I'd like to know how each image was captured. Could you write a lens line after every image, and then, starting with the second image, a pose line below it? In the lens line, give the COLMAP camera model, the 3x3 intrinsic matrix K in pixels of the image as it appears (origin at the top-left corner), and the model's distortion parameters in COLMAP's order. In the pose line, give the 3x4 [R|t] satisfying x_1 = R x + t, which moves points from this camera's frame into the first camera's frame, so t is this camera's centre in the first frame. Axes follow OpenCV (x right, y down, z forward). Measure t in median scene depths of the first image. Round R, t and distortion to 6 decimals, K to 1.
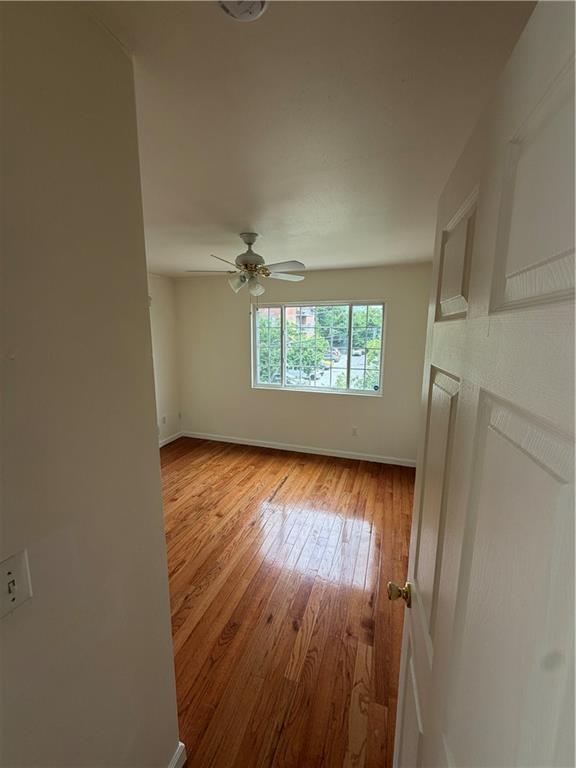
lens RADIAL K [[306.4, 0, 290.2], [0, 306.4, 384.3], [0, 0, 1]] dist [0.002963, -0.000477]
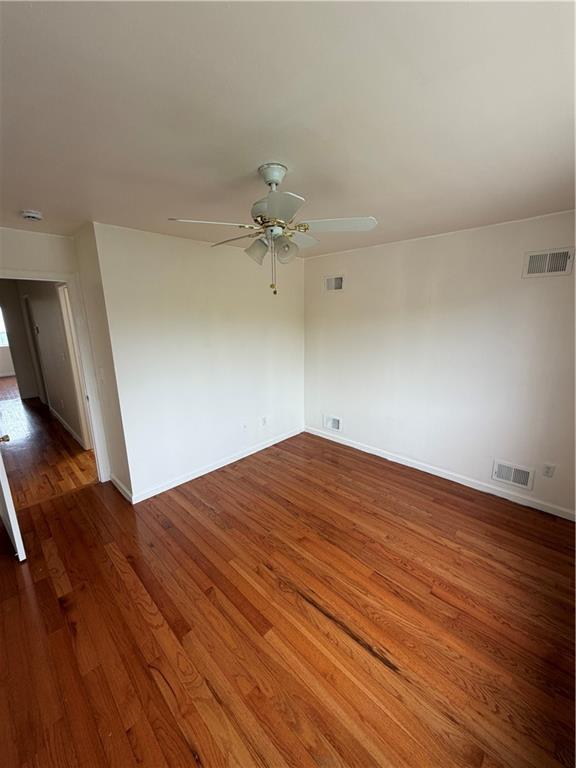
lens RADIAL K [[306.4, 0, 287.7], [0, 306.4, 383.1], [0, 0, 1]] dist [0.002963, -0.000477]
pose [[-0.438766, 0.200679, -0.875906, 0.346300], [-0.143477, 0.946594, 0.288746, -0.170583], [0.887073, 0.252364, -0.386541, 0.942453]]
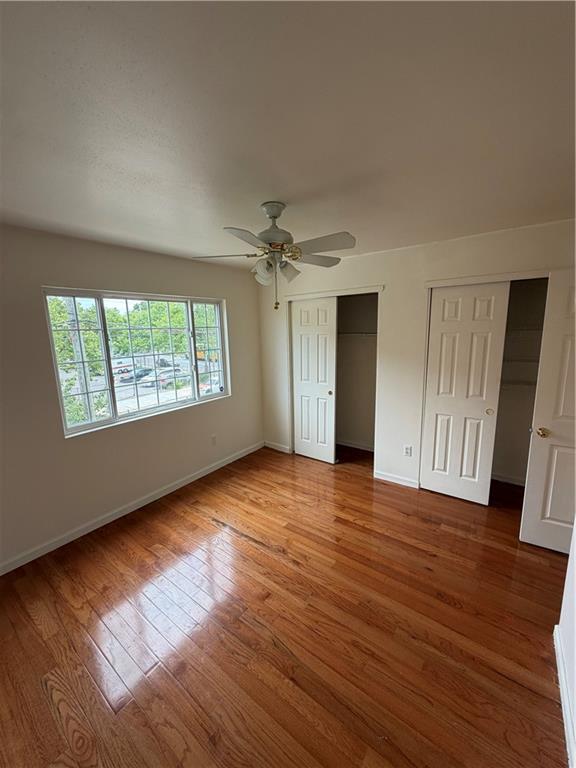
lens RADIAL K [[306.4, 0, 290.1], [0, 306.4, 380.7], [0, 0, 1]] dist [0.002963, -0.000477]
pose [[0.302801, -0.179020, 0.936089, -0.621883], [0.191955, 0.973527, 0.124088, -0.100390], [-0.933523, 0.142113, 0.329149, 0.518746]]
